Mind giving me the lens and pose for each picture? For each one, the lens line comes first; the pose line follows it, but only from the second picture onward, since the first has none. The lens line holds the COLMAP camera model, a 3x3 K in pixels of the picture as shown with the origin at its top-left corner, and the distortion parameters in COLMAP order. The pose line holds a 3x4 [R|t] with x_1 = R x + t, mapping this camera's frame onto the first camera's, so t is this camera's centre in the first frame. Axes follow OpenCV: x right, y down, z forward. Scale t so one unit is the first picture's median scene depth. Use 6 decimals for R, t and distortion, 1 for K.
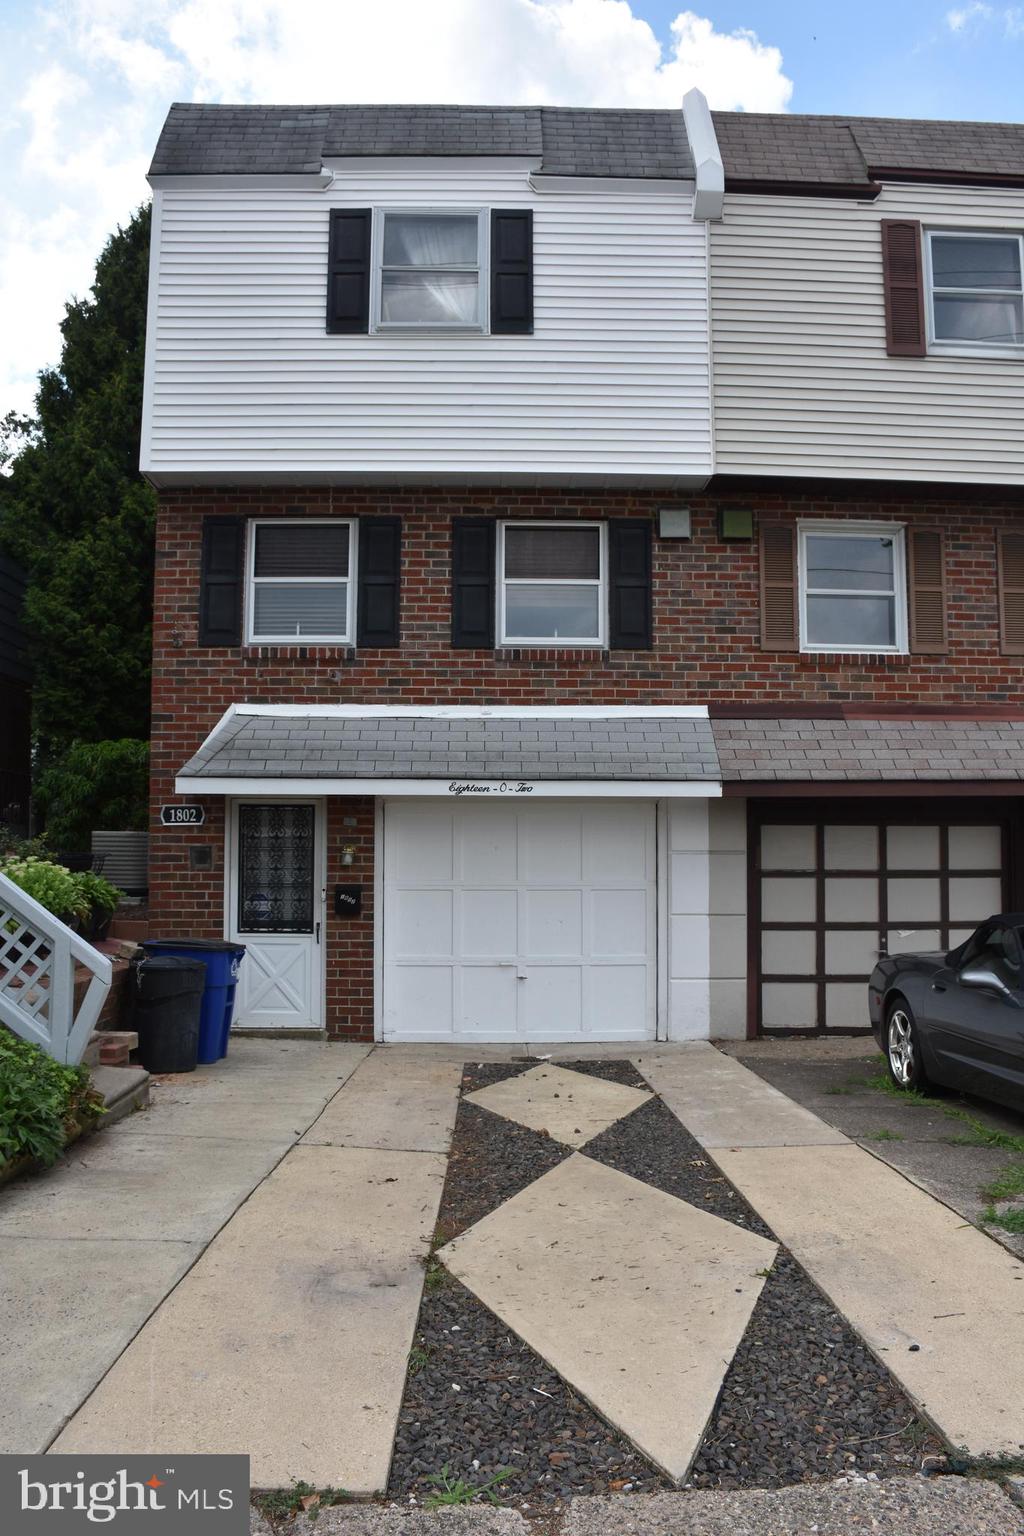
lens RADIAL K [[1181.1, 0, 512.0], [0, 1181.1, 768.0], [0, 0, 1]] dist [-0.146392, 0.094191]
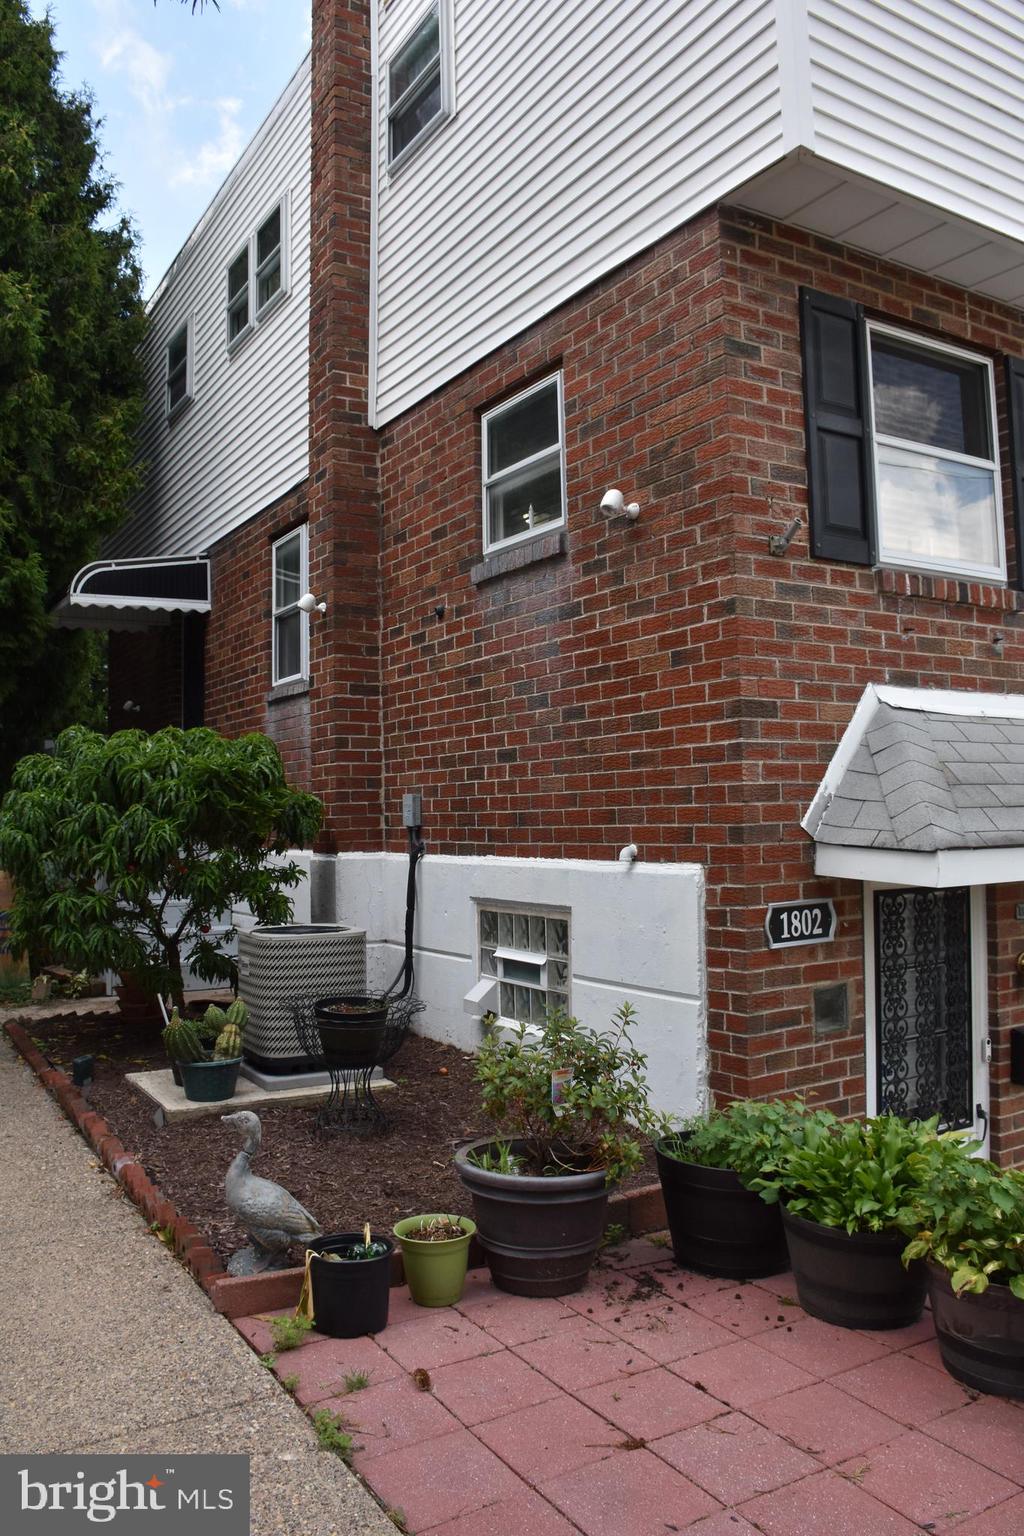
lens RADIAL K [[1174.3, 0, 513.5], [0, 1174.3, 746.3], [0, 0, 1]] dist [-0.115558, 0.006174]
pose [[0.867371, 0.012699, 0.497500, -0.600157], [-0.017612, 0.999831, 0.005185, -0.029065], [-0.497350, -0.013260, 0.867449, 0.652829]]
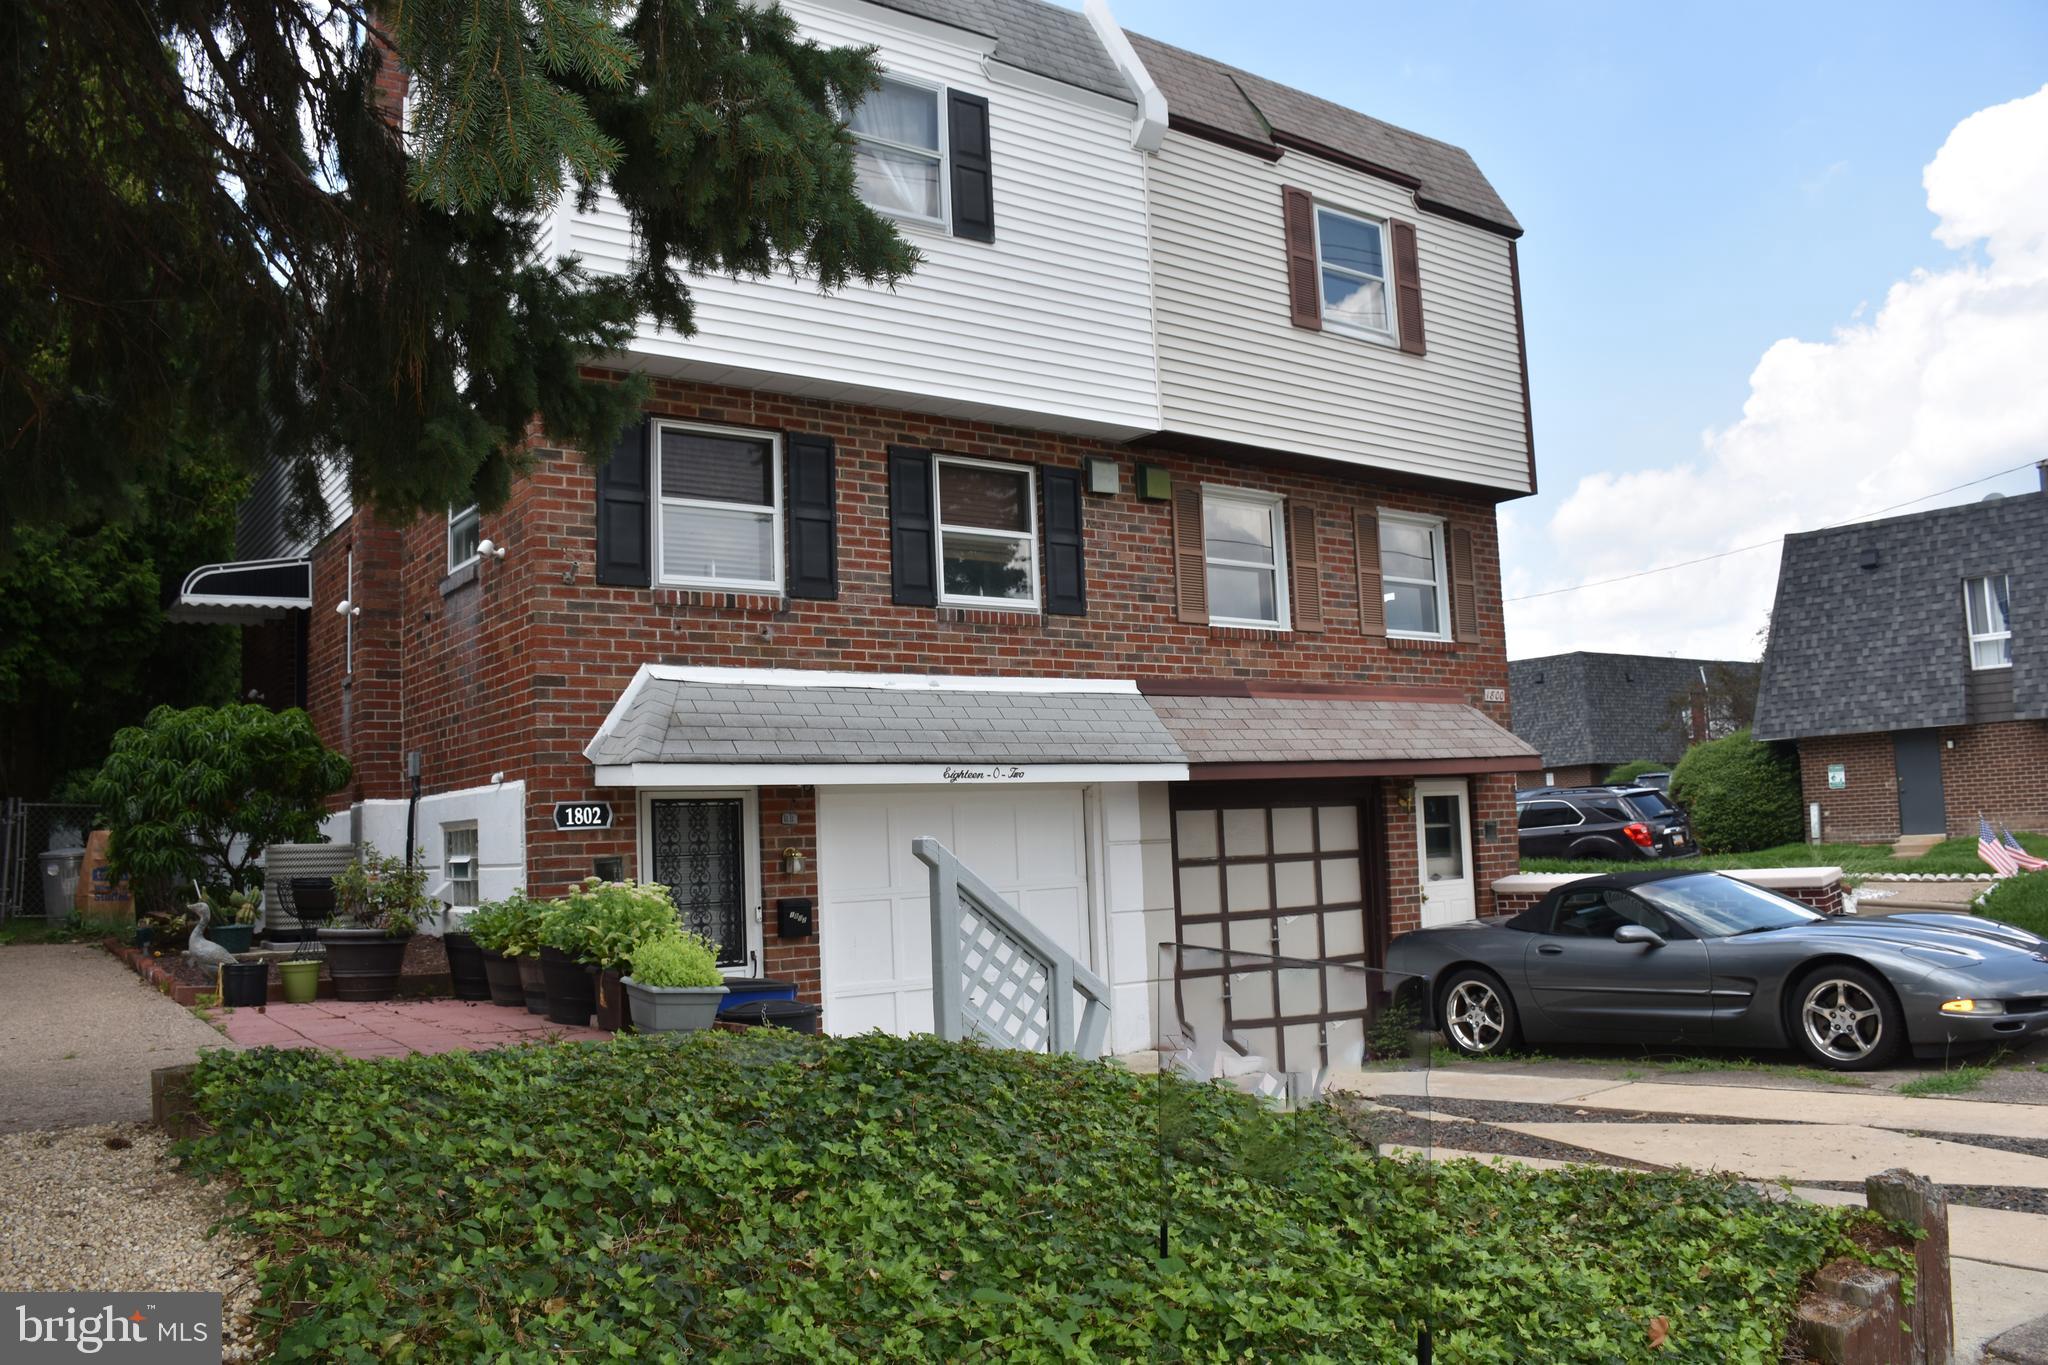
lens RADIAL K [[1574.8, 0, 999.7], [0, 1574.8, 666.8], [0, 0, 1]] dist [-0.146392, 0.094191]
pose [[0.830737, 0.025817, 0.556067, -0.599448], [0.001894, 0.998787, -0.049201, -0.003859], [-0.556663, 0.041927, 0.829680, 0.048849]]
